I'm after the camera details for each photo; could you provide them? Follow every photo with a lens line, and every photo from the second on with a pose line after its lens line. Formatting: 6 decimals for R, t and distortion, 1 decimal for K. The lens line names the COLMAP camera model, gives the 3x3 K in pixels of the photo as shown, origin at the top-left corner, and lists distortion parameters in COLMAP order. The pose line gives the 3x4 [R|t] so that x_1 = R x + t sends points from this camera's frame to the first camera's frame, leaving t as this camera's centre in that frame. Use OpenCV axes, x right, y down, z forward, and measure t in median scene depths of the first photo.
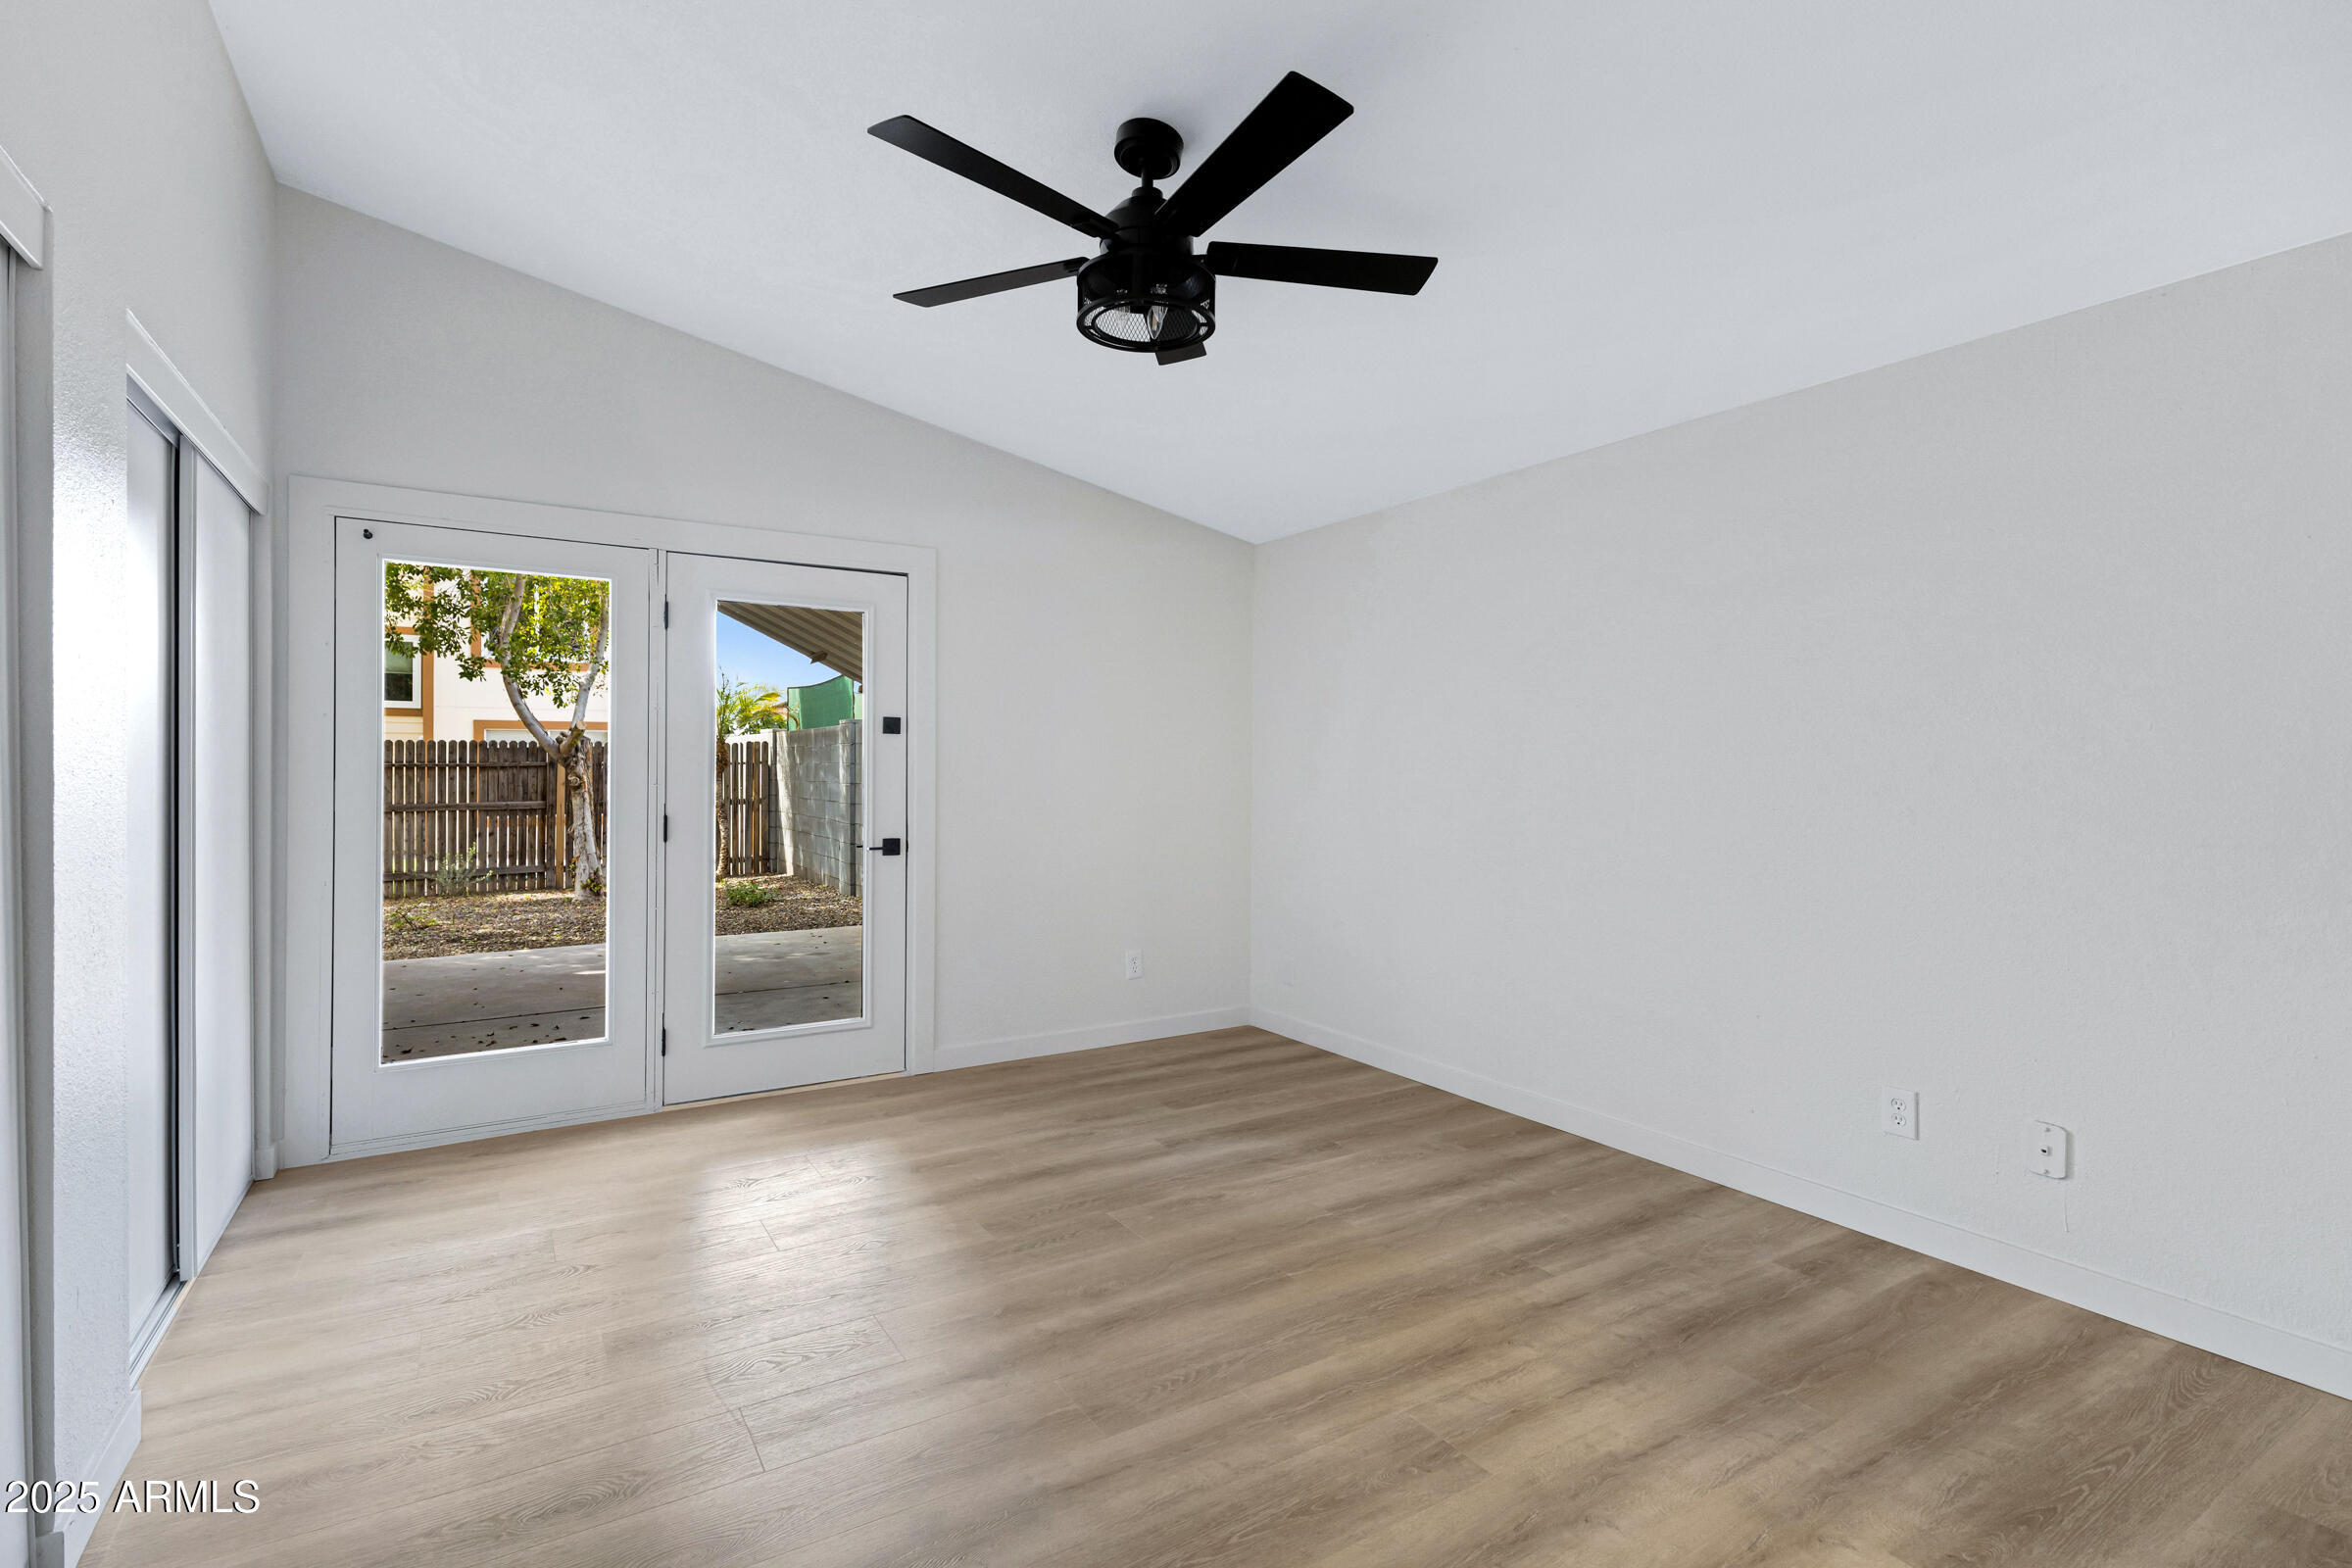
lens RADIAL K [[1092.0, 0, 1176.0], [0, 1092.0, 784.0], [0, 0, 1]] dist [-0.000217, -0.000169]
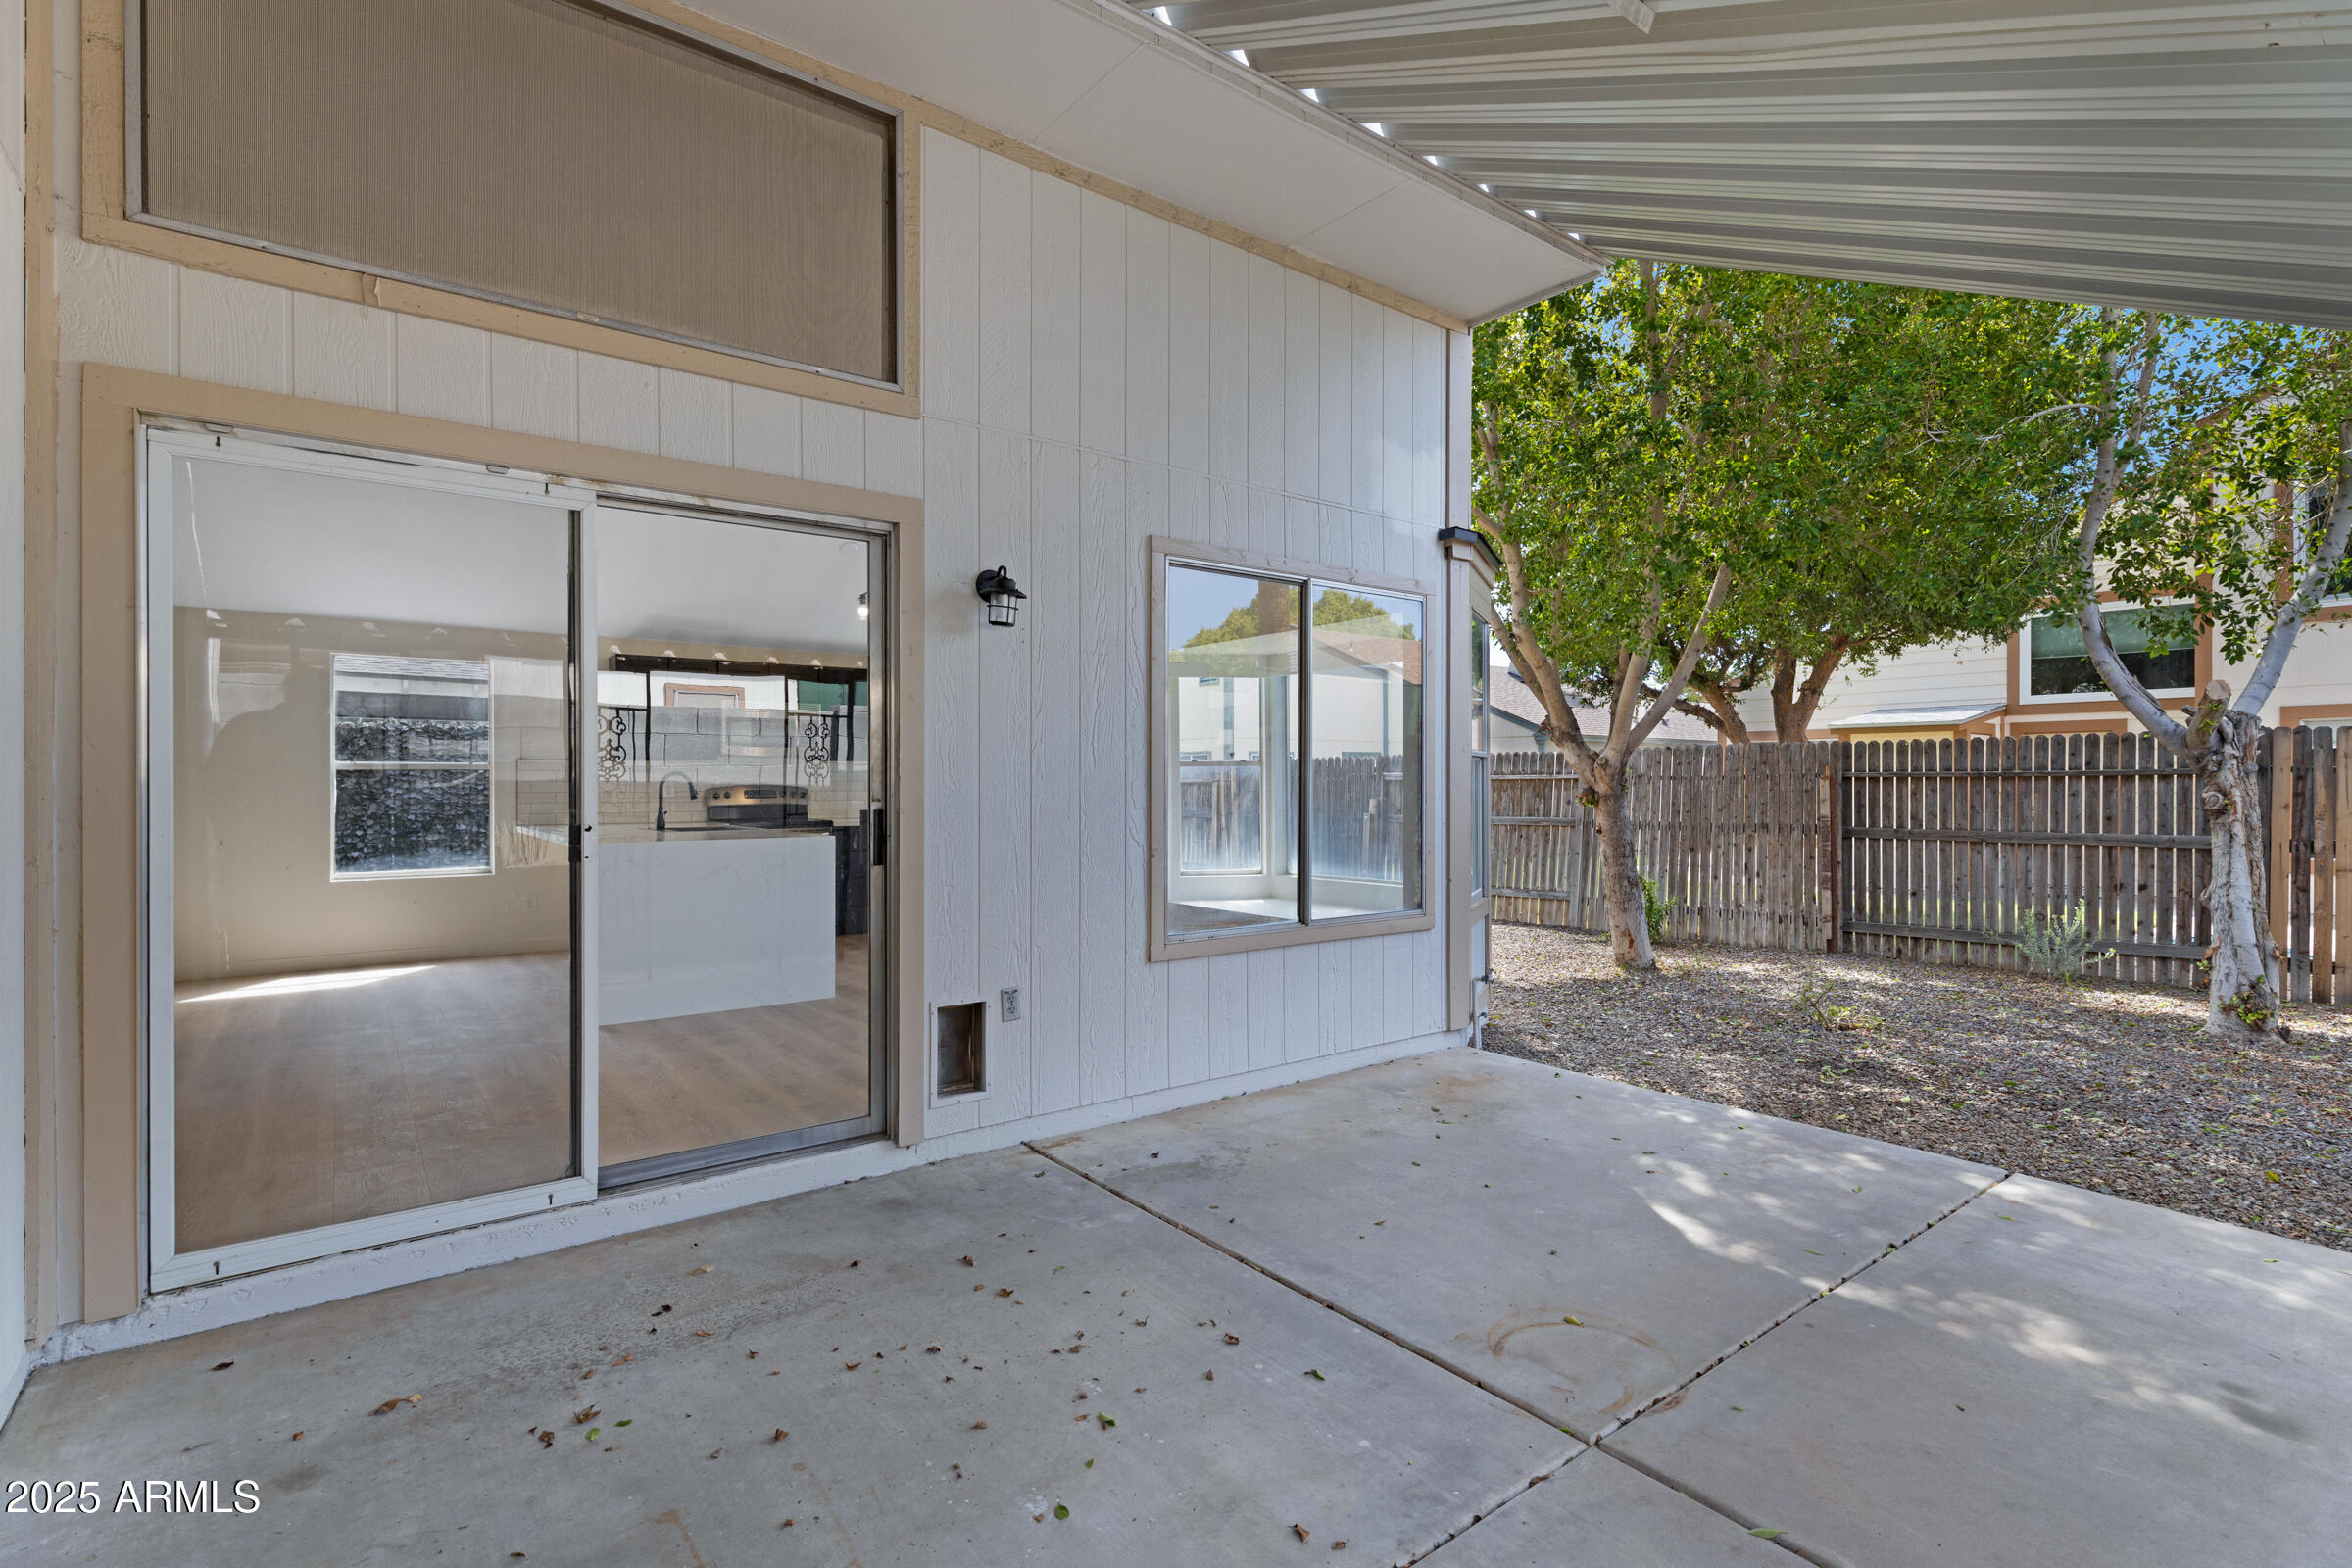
lens RADIAL K [[1092.0, 0, 1176.0], [0, 1092.0, 784.0], [0, 0, 1]] dist [-0.000217, -0.000169]
pose [[0.094571, -0.007770, -0.995488, -0.078638], [-0.004956, 0.999953, -0.008276, -0.003511], [0.995506, 0.005717, 0.094528, 0.451416]]
